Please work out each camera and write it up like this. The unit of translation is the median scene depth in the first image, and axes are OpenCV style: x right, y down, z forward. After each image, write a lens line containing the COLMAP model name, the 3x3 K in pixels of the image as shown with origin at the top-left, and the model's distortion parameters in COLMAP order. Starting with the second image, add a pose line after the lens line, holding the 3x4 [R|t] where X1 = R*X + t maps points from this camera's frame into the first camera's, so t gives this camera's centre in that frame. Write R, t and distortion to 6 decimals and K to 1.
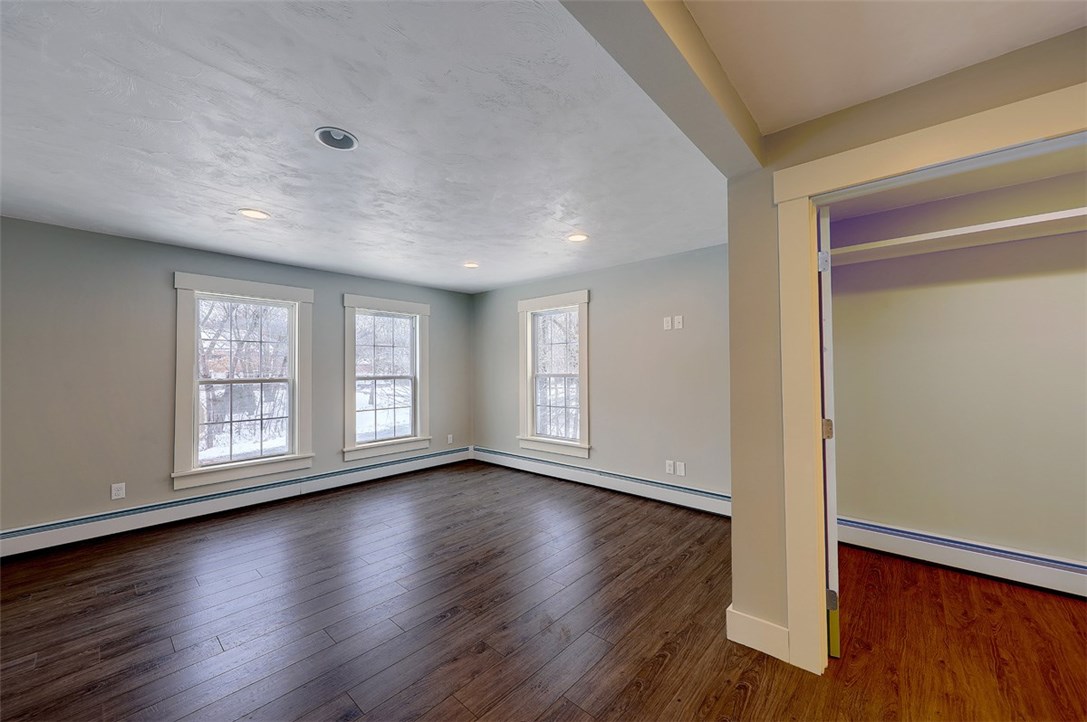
lens RADIAL K [[423.9, 0, 541.1], [0, 423.9, 359.4], [0, 0, 1]] dist [0.005808, -0.001622]
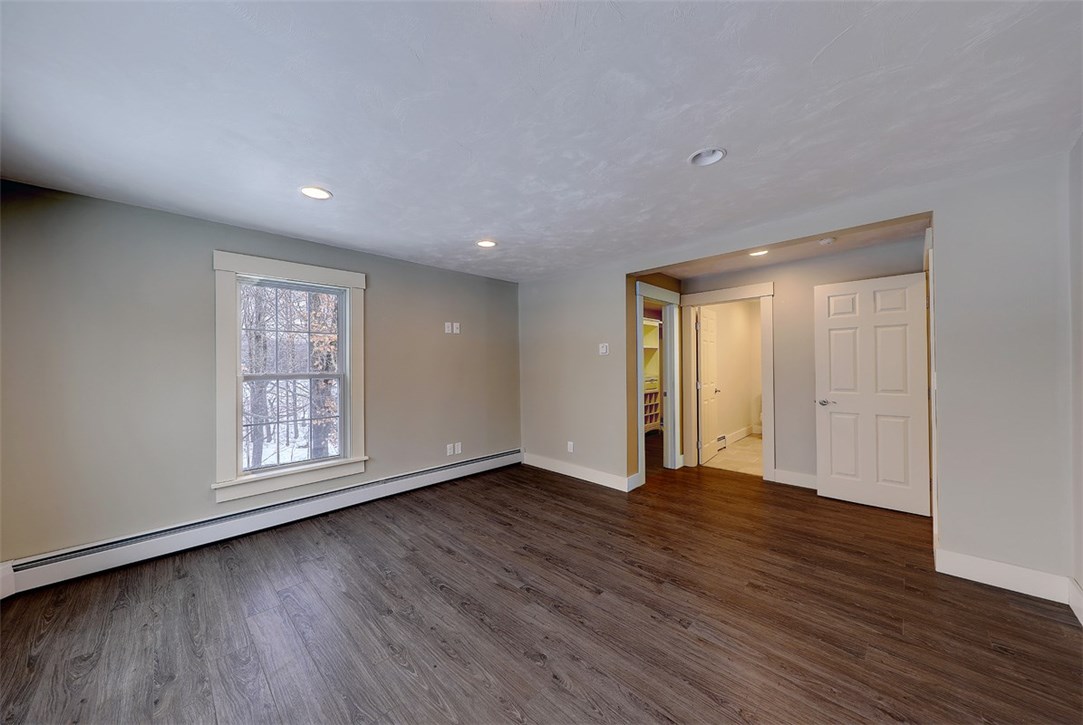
lens RADIAL K [[385.1, 0, 549.8], [0, 385.1, 363.6], [0, 0, 1]] dist [0.004813, -0.000550]
pose [[0.006912, 0.009749, 0.999929, -0.783986], [-0.009848, 0.999905, -0.009680, 0.022088], [-0.999928, -0.009780, 0.007007, 0.732331]]
